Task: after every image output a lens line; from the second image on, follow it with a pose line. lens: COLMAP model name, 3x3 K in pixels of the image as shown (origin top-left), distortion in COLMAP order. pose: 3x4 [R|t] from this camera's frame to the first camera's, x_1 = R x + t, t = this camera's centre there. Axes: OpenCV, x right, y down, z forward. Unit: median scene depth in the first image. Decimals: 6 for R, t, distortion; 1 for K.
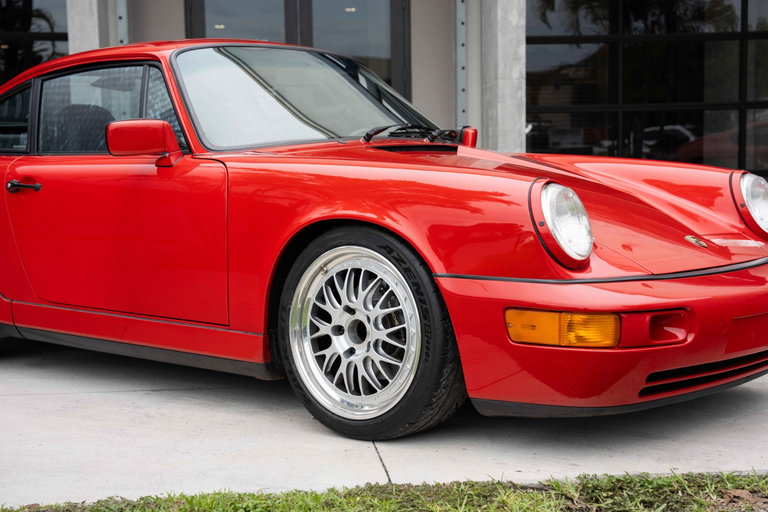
lens RADIAL K [[1209.7, 0, 387.9], [0, 1209.7, 256.9], [0, 0, 1]] dist [0.186354, 0.024709]
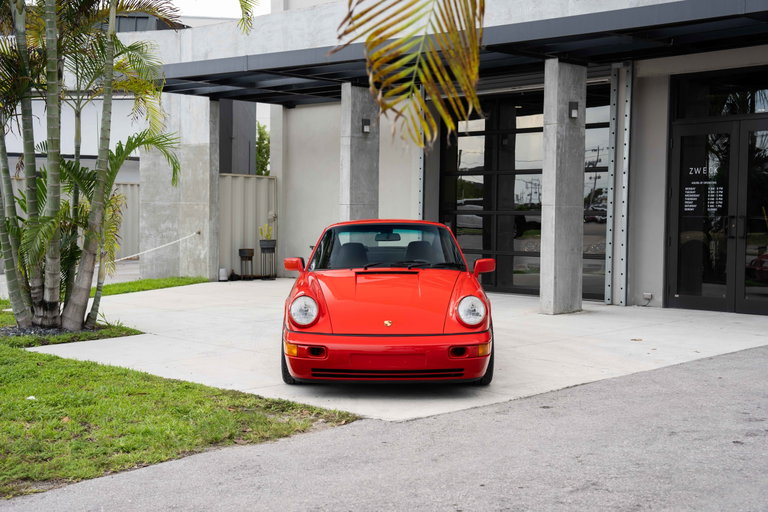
lens RADIAL K [[1060.1, 0, 384.2], [0, 1060.1, 258.2], [0, 0, 1]] dist [0.148852, 0.057013]
pose [[0.630818, 0.050488, -0.774287, 2.033604], [-0.065423, 0.997788, 0.011761, -0.179611], [0.773168, 0.043237, 0.632726, -0.377502]]
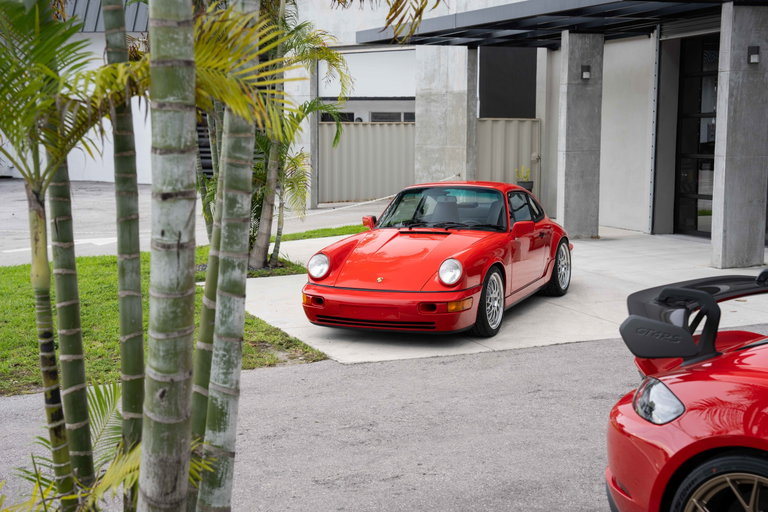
lens RADIAL K [[1097.4, 0, 382.5], [0, 1097.4, 255.4], [0, 0, 1]] dist [0.154401, -0.008390]
pose [[0.259702, 0.120363, -0.958158, 2.914479], [-0.060336, 0.992286, 0.108297, -0.373968], [0.963802, 0.029686, 0.264961, 0.355269]]
